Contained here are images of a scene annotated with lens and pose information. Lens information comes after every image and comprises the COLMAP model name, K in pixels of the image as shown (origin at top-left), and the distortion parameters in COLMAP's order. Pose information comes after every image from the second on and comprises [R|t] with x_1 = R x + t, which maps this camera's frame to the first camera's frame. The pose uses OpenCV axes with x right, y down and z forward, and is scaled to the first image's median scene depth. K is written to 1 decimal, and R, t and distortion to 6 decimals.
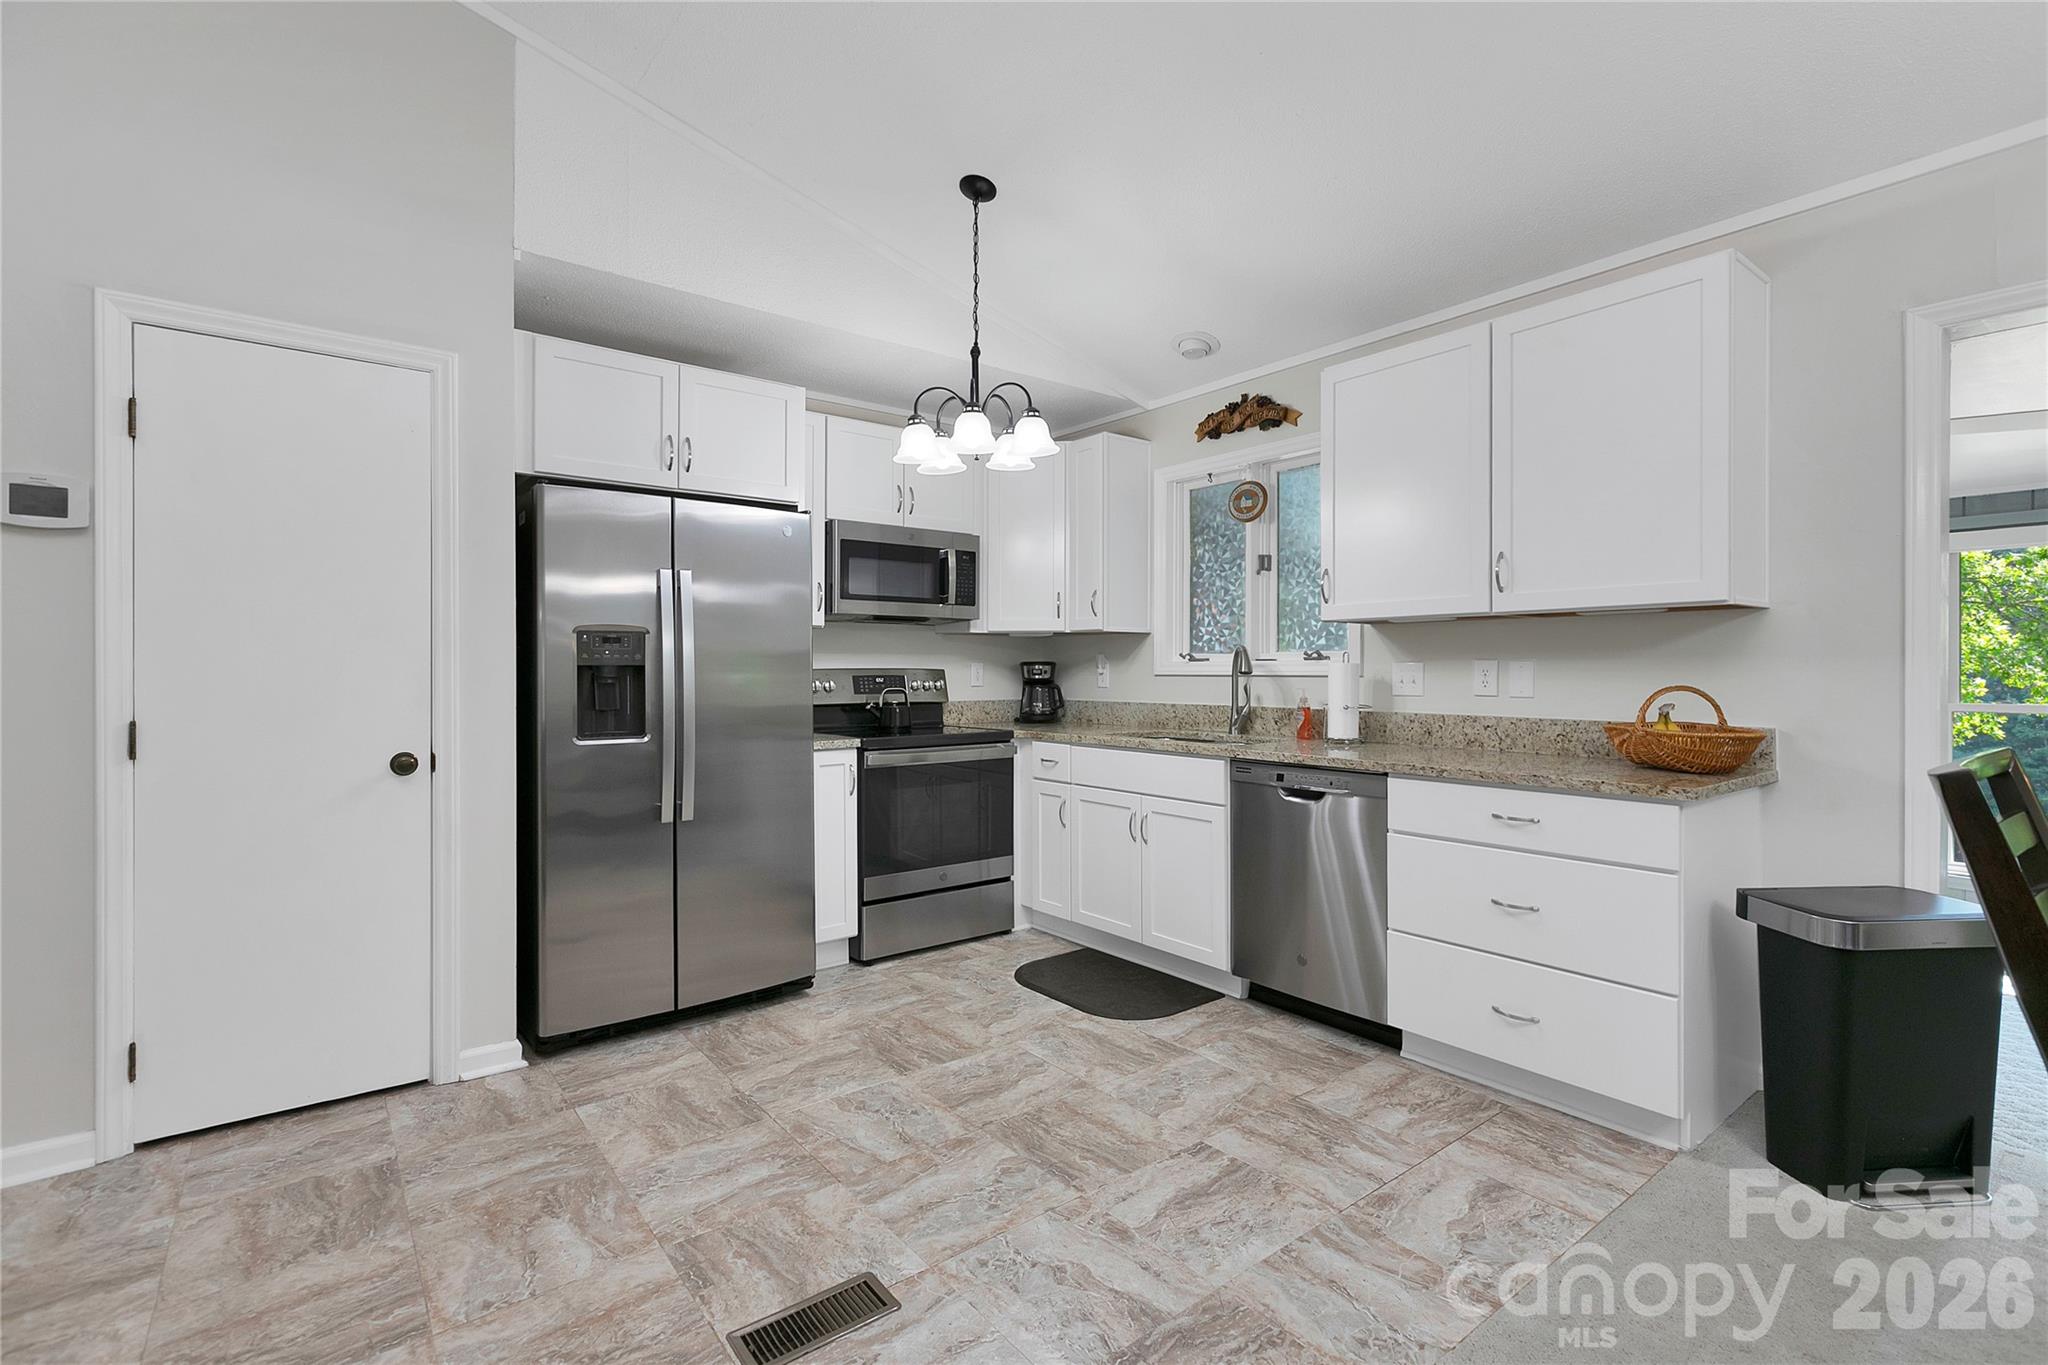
lens RADIAL K [[932.9, 0, 1023.2], [0, 932.9, 668.9], [0, 0, 1]] dist [0.000967, 0.000063]
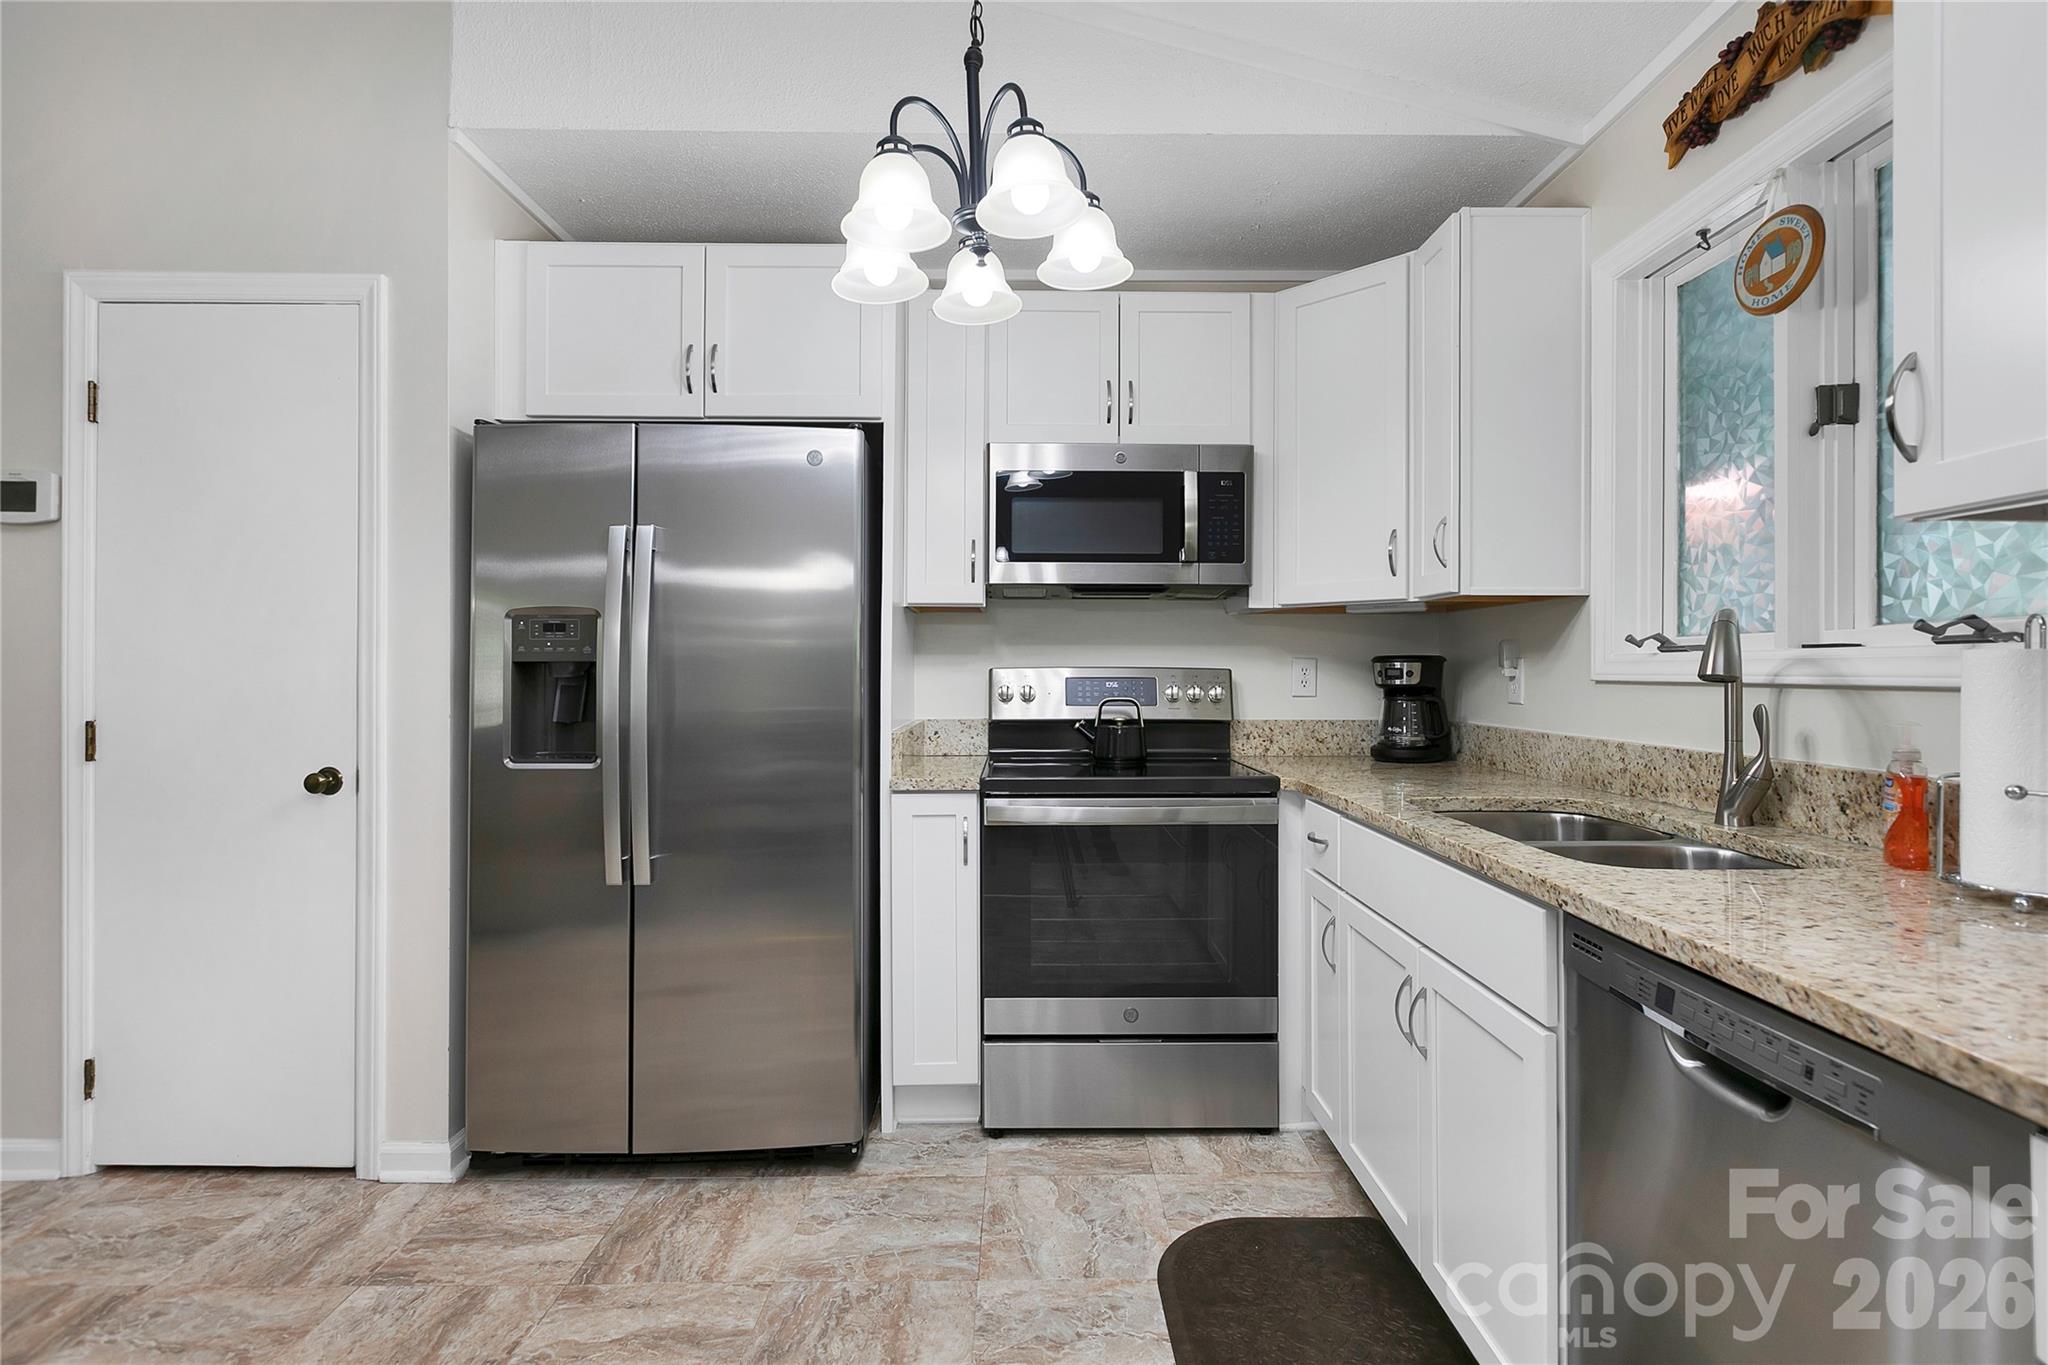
lens RADIAL K [[974.4, 0, 1027.5], [0, 974.4, 666.2], [0, 0, 1]] dist [-0.002976, -0.000484]
pose [[0.796703, -0.000002, -0.604371, 0.284824], [-0.001958, 0.999995, -0.002585, 0.000878], [0.604367, 0.003243, 0.796699, 0.554520]]
